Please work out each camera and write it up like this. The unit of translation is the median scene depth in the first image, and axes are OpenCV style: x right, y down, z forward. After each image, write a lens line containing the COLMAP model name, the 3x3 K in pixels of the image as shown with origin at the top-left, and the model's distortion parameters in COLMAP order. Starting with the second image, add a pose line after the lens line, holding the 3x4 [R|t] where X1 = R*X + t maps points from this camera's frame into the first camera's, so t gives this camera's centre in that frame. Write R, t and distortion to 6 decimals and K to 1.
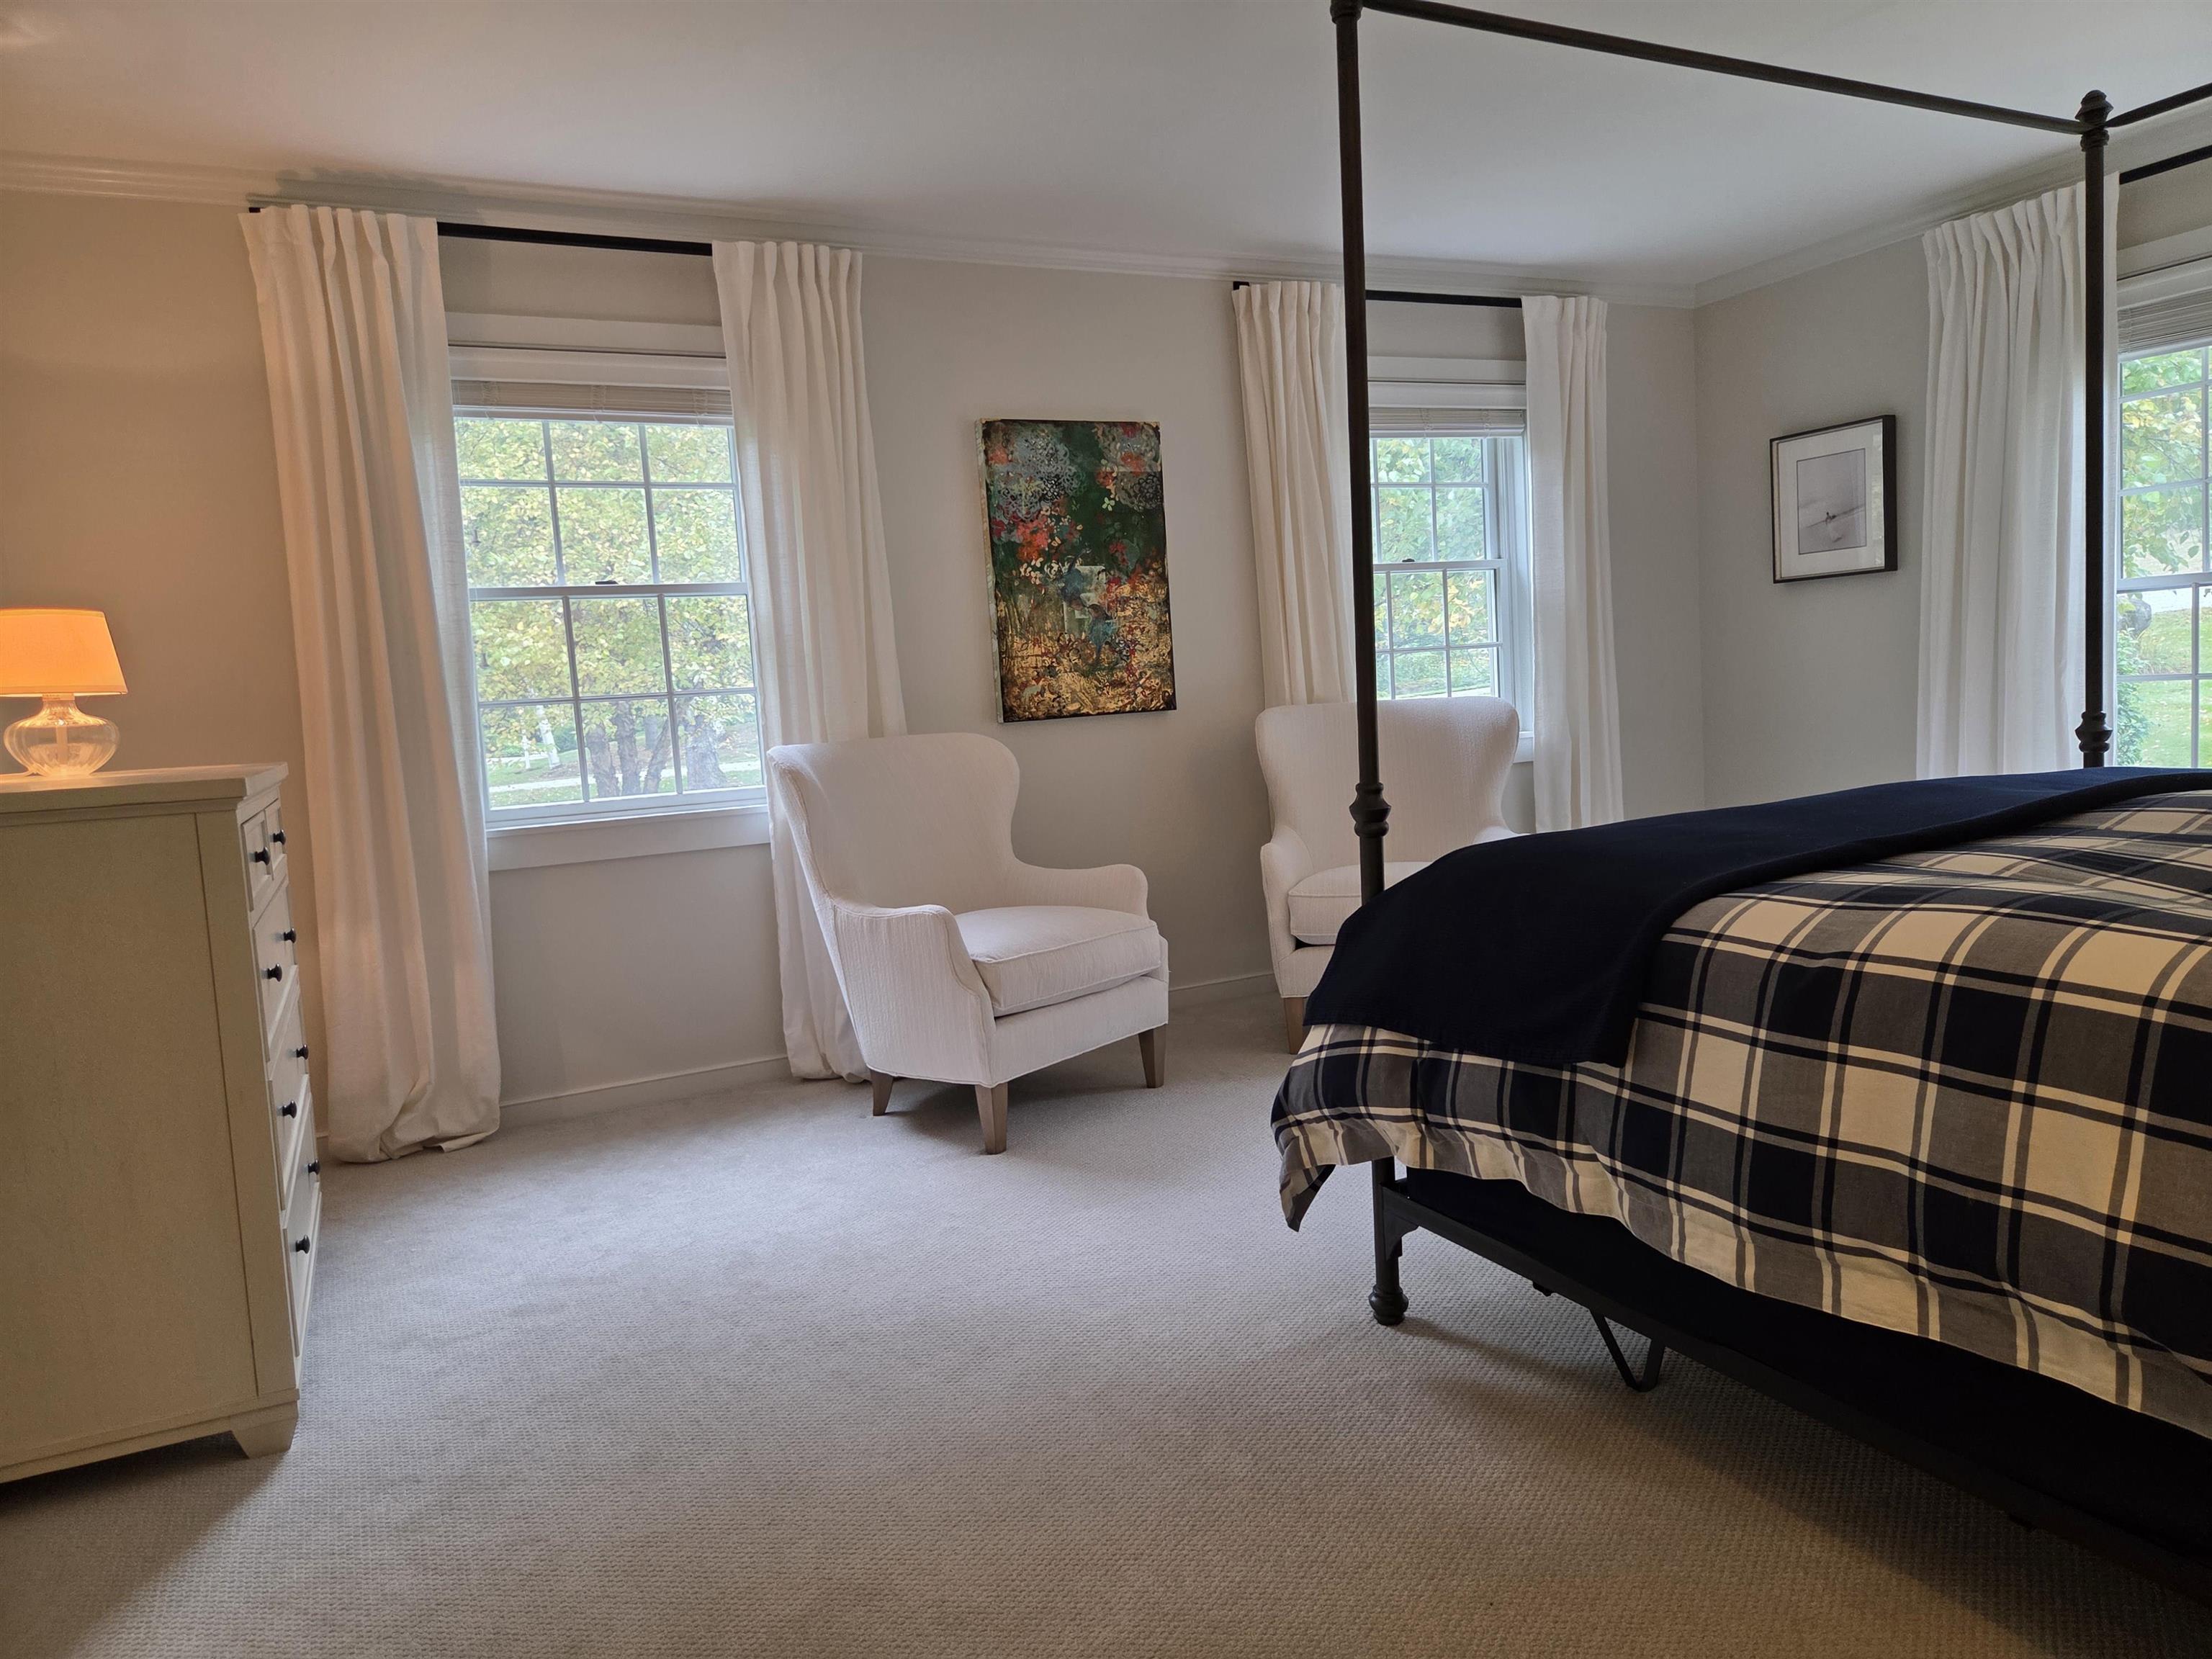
lens RADIAL K [[1470.5, 0, 1108.4], [0, 1470.5, 822.0], [0, 0, 1]] dist [0.063650, -0.051872]
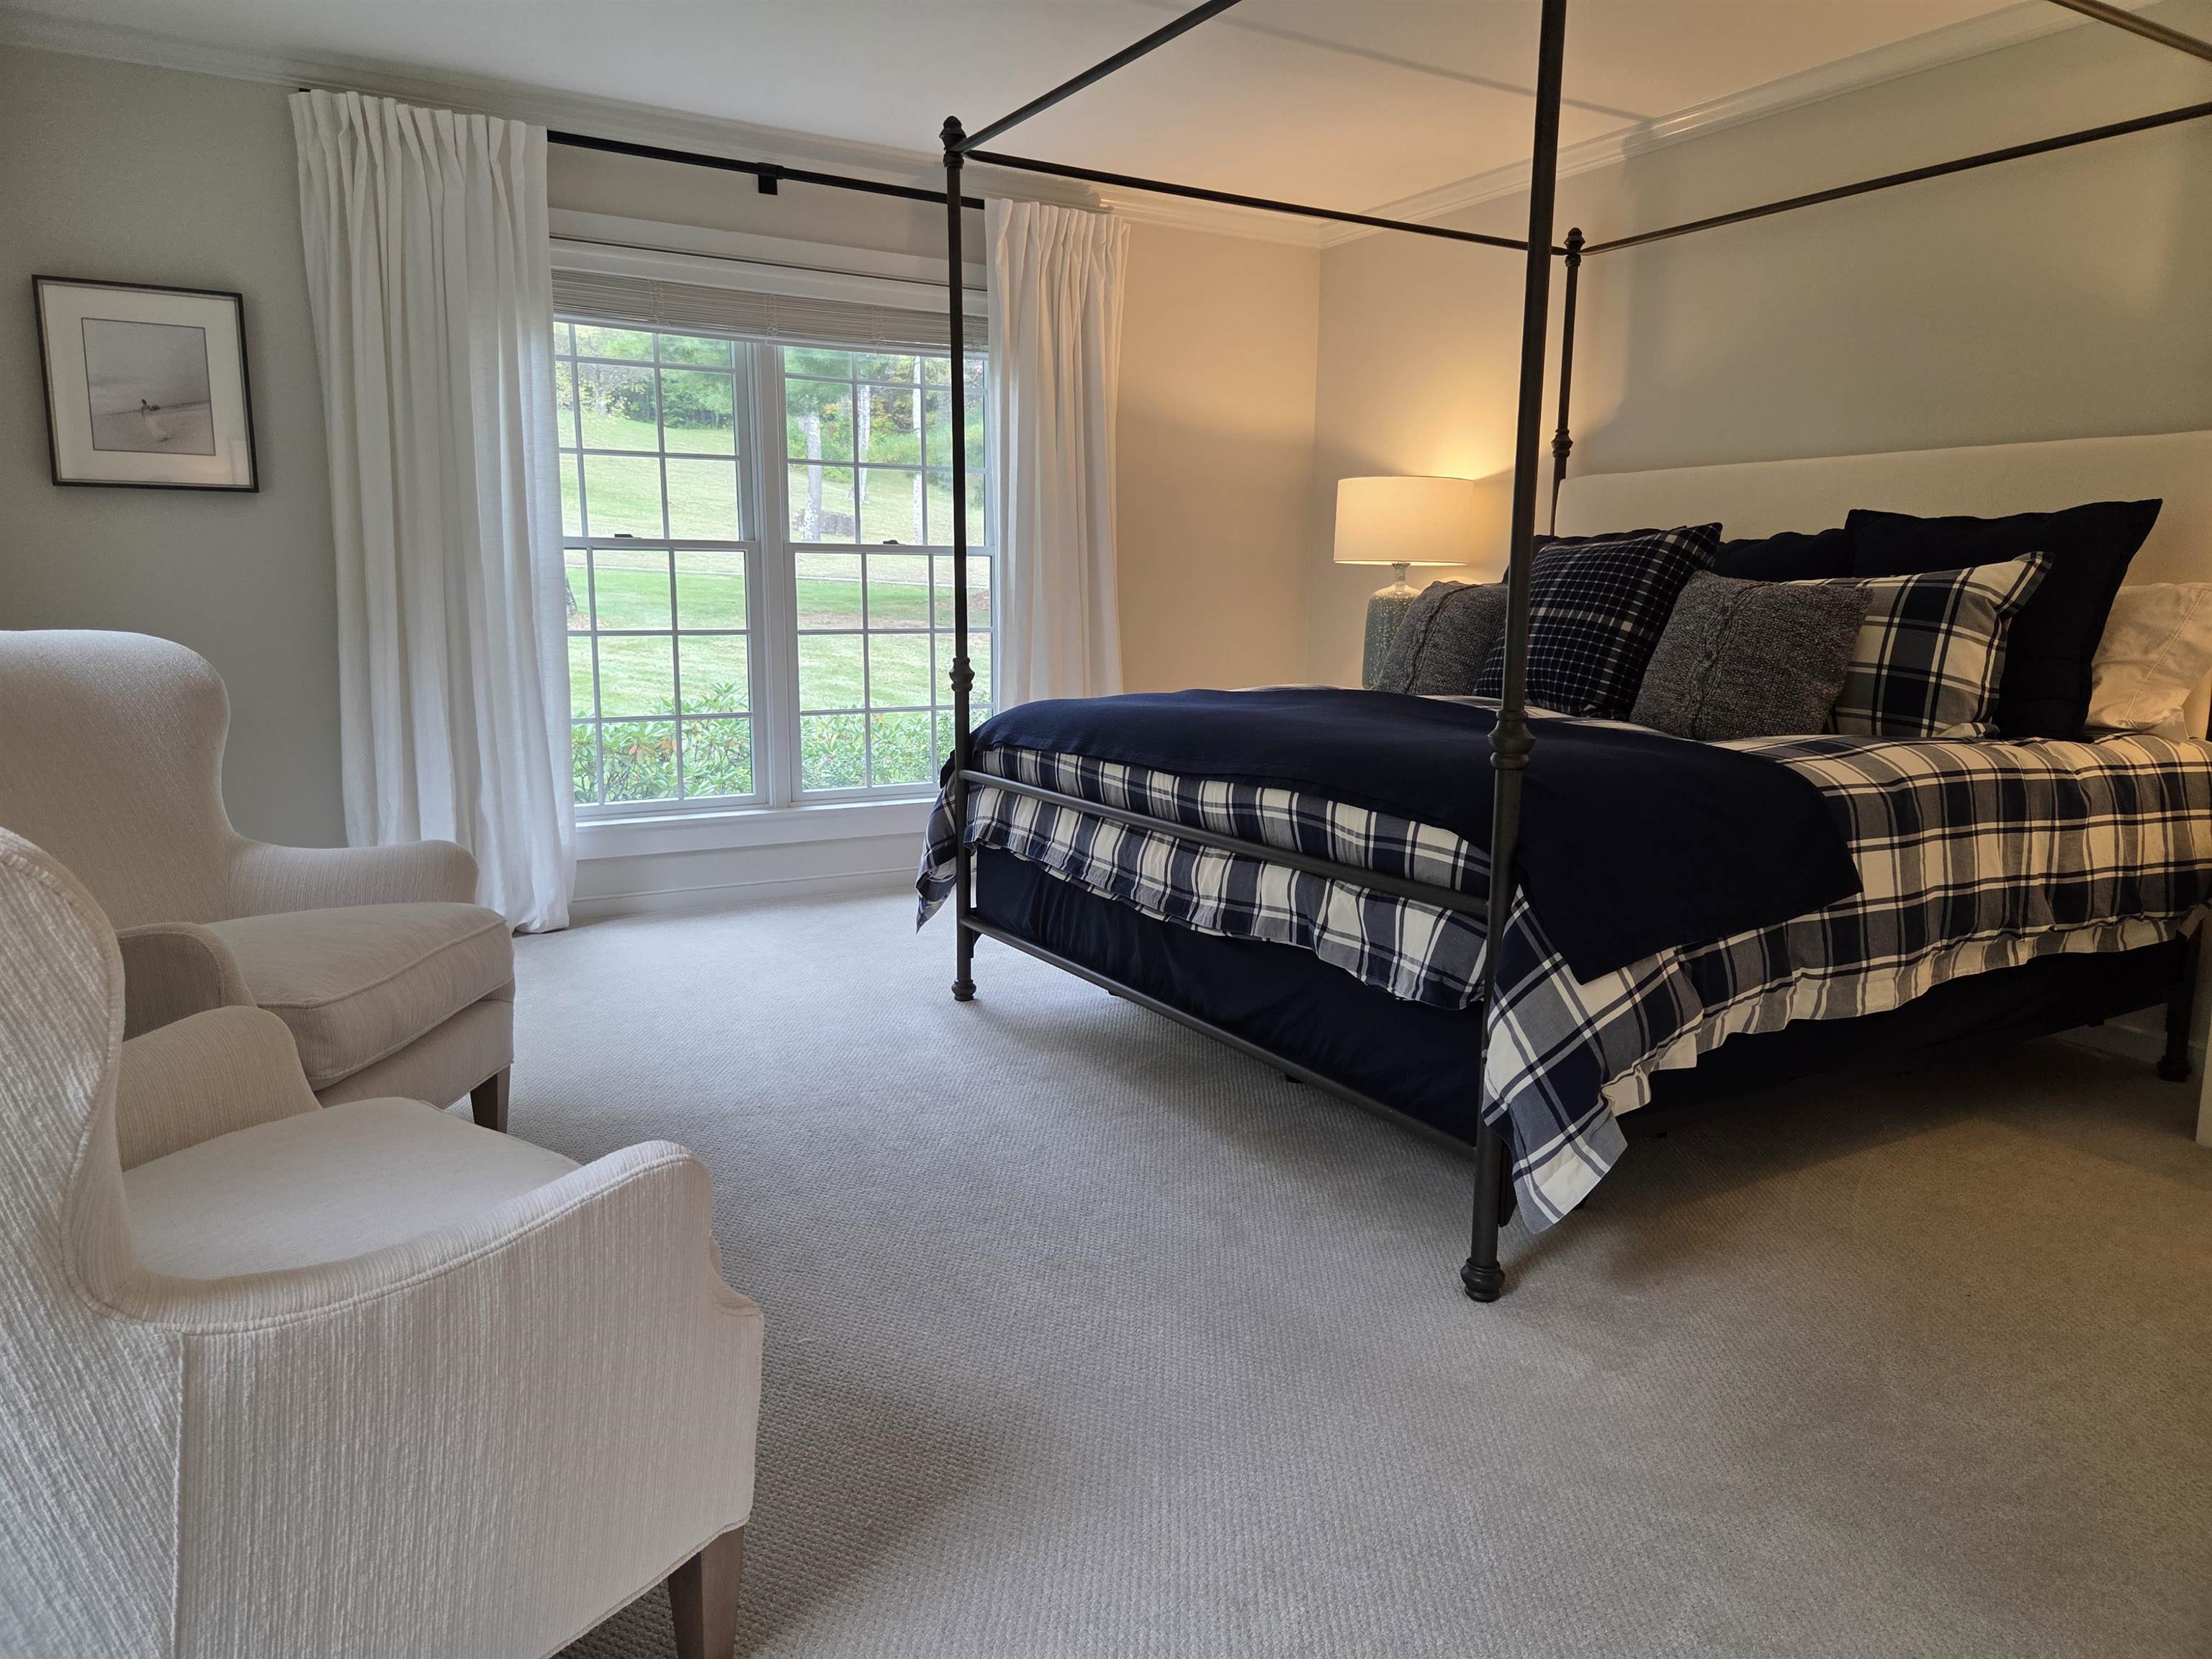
lens RADIAL K [[1470.5, 0, 1108.4], [0, 1470.5, 822.0], [0, 0, 1]] dist [0.063650, -0.051872]
pose [[-0.068583, -0.098294, 0.992791, -0.366027], [0.089400, 0.990525, 0.104246, -0.038571], [-0.993632, 0.095906, -0.059146, 0.675308]]
